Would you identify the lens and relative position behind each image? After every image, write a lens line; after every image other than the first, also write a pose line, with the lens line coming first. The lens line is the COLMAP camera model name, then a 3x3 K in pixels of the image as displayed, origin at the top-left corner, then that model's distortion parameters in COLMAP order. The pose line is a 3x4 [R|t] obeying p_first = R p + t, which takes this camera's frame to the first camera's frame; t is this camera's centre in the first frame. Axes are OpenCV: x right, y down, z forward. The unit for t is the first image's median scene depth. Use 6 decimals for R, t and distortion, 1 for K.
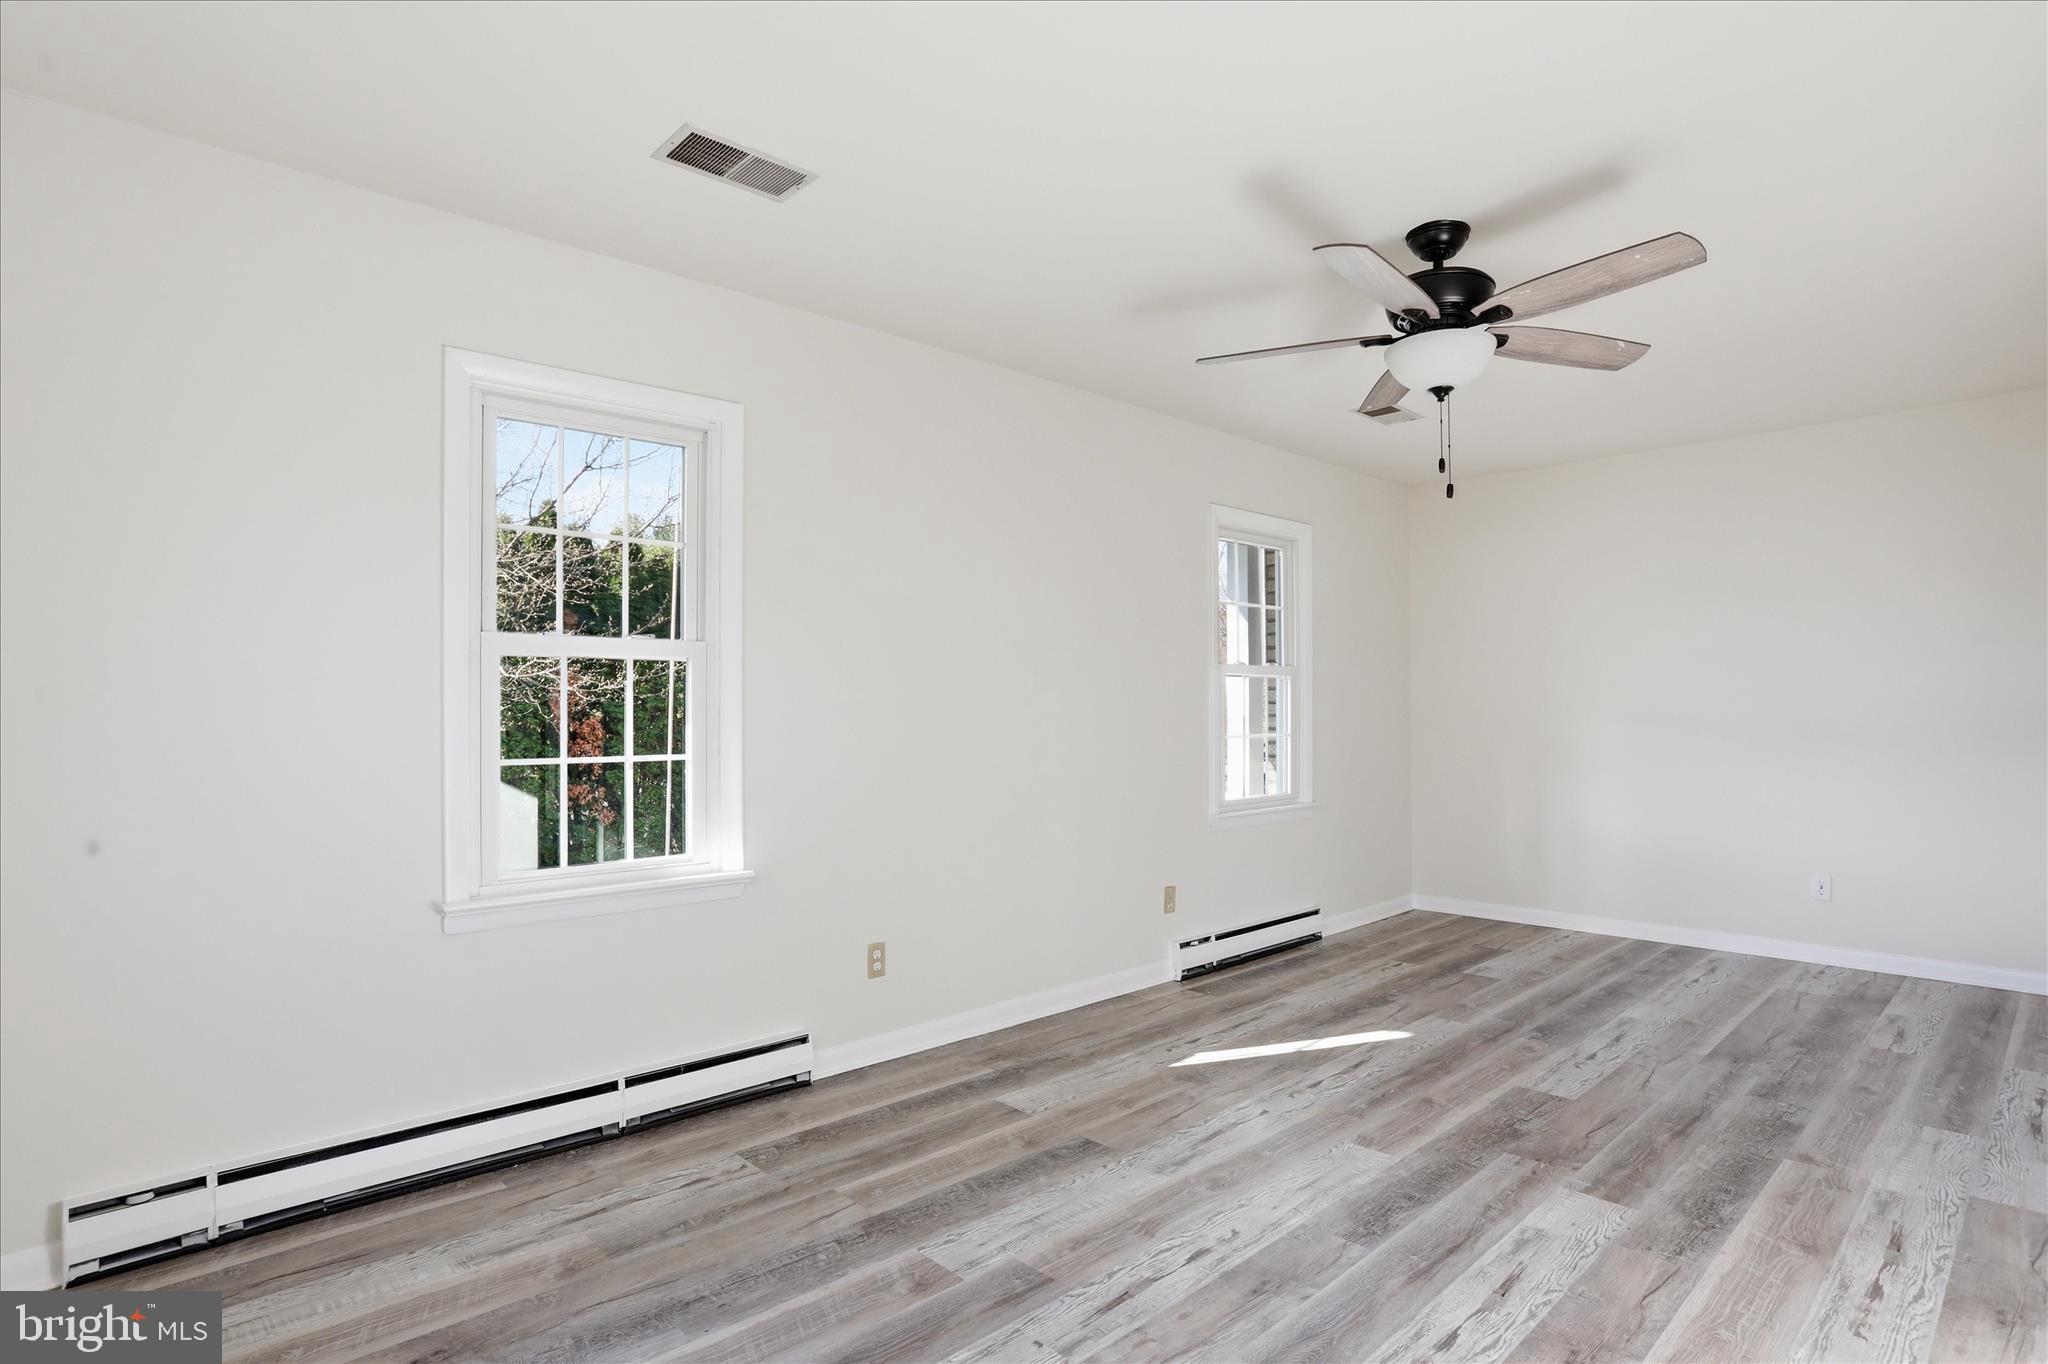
lens RADIAL K [[1067.0, 0, 1023.8], [0, 1067.0, 710.4], [0, 0, 1]] dist [0.003938, 0.001373]
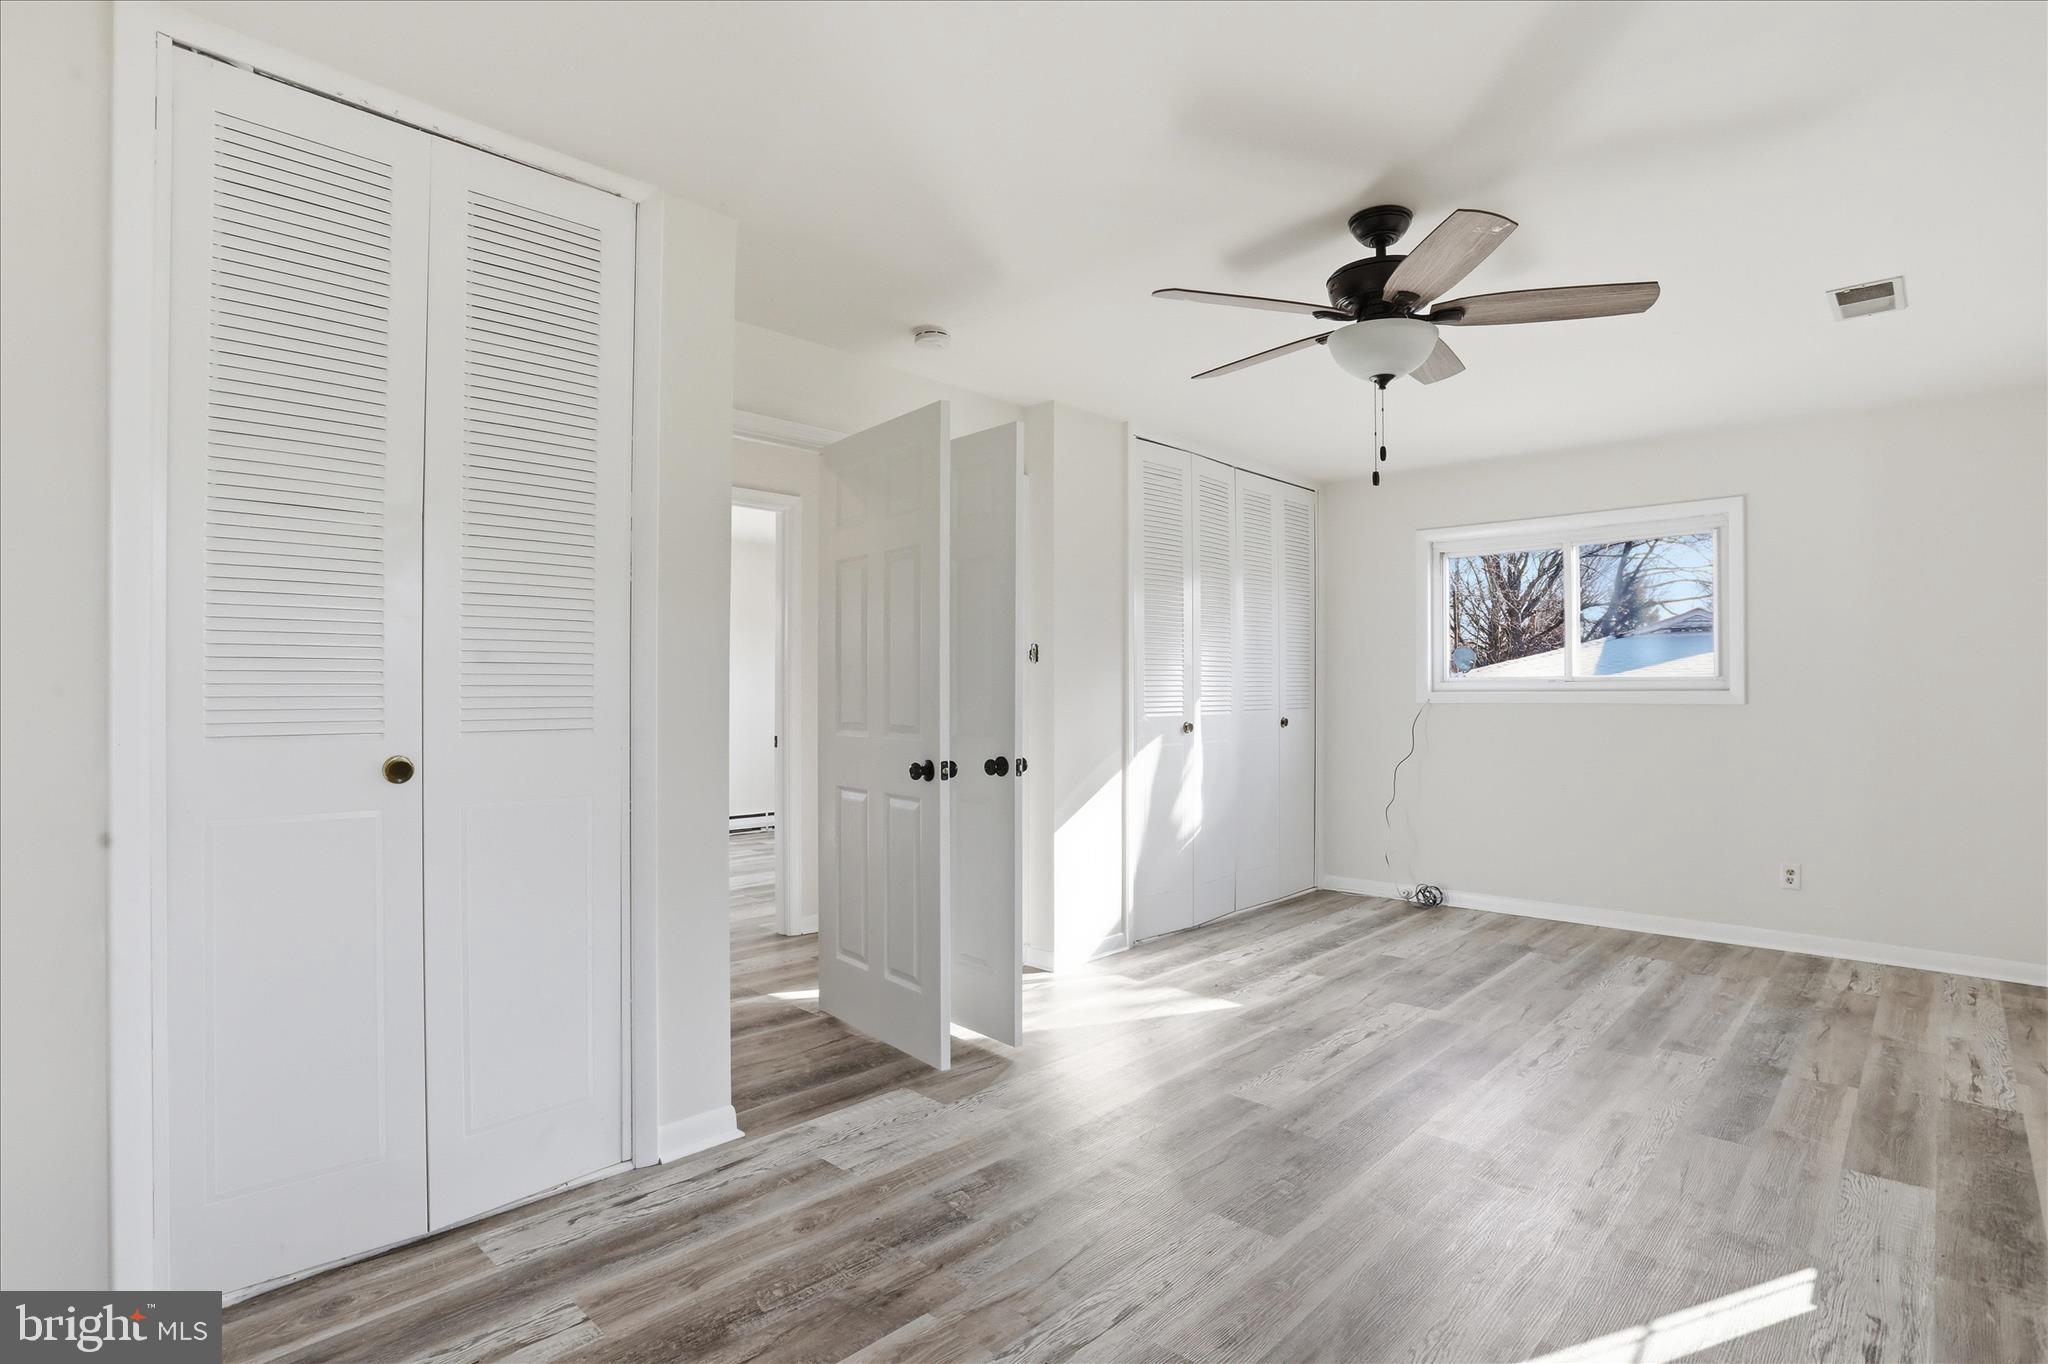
lens RADIAL K [[1067.0, 0, 1023.8], [0, 1067.0, 710.4], [0, 0, 1]] dist [0.003938, 0.001373]
pose [[-0.997434, -0.003655, -0.071497, 0.827974], [-0.004363, 0.999943, 0.009746, 0.003778], [0.071458, 0.010033, -0.997393, 2.050478]]
